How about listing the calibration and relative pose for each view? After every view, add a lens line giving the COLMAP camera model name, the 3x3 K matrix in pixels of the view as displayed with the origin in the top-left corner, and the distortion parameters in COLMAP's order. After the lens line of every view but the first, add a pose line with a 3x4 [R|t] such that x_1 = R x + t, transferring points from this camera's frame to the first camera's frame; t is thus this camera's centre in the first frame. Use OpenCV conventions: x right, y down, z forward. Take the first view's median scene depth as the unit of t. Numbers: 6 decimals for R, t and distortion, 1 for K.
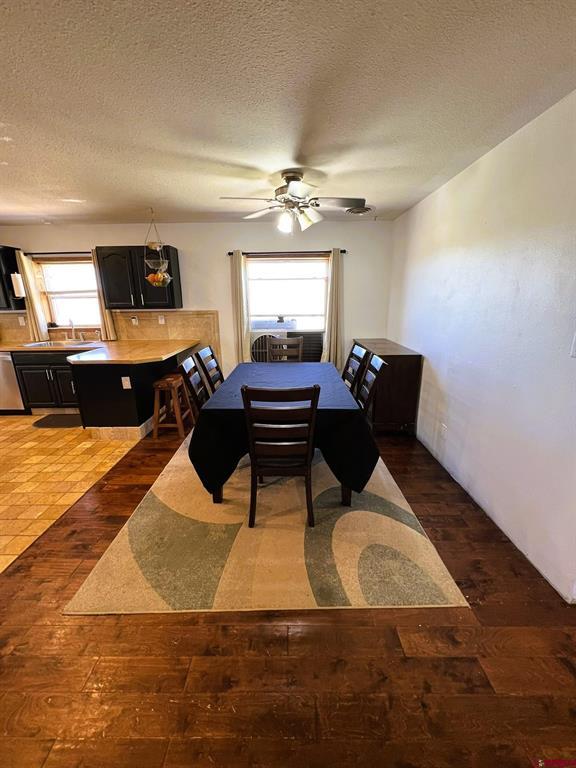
lens RADIAL K [[307.9, 0, 284.1], [0, 307.9, 382.8], [0, 0, 1]] dist [-0.002942, 0.000145]
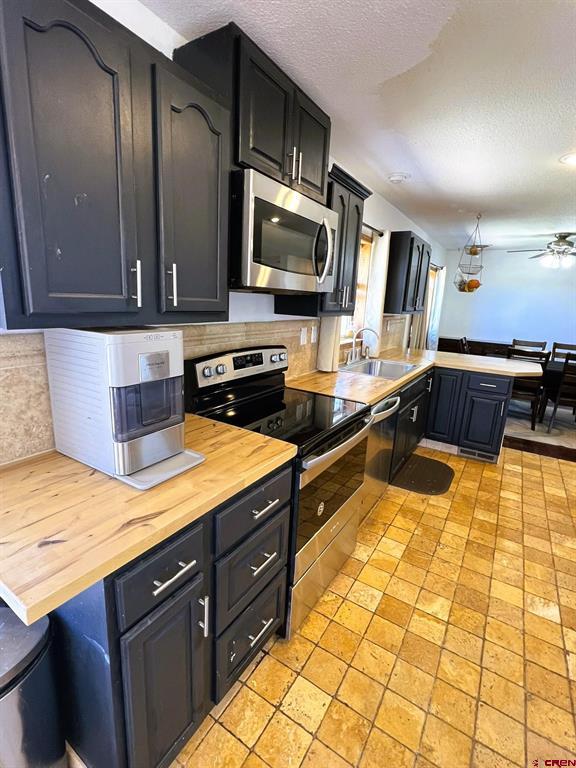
lens RADIAL K [[366.1, 0, 283.5], [0, 366.1, 381.8], [0, 0, 1]] dist [-0.005331, 0.002784]
pose [[0.524010, -0.154063, 0.837662, -1.591933], [0.174123, 0.982110, 0.071705, -0.203356], [-0.833723, 0.108283, 0.541461, 0.823963]]
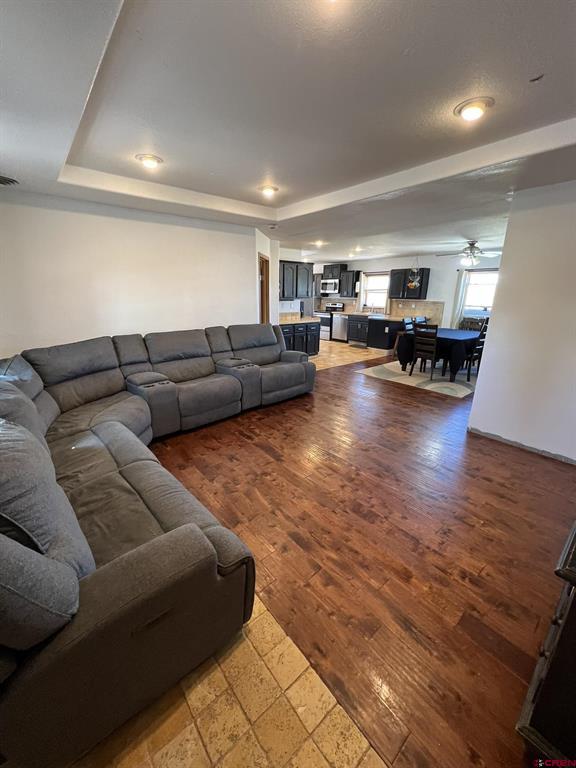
lens RADIAL K [[306.4, 0, 285.3], [0, 306.4, 385.3], [0, 0, 1]] dist [-0.003195, 0.000429]
pose [[0.648056, 0.239554, -0.722937, 0.662761], [-0.219002, 0.967766, 0.124363, 0.245457], [0.729426, 0.077731, 0.679630, -0.956455]]
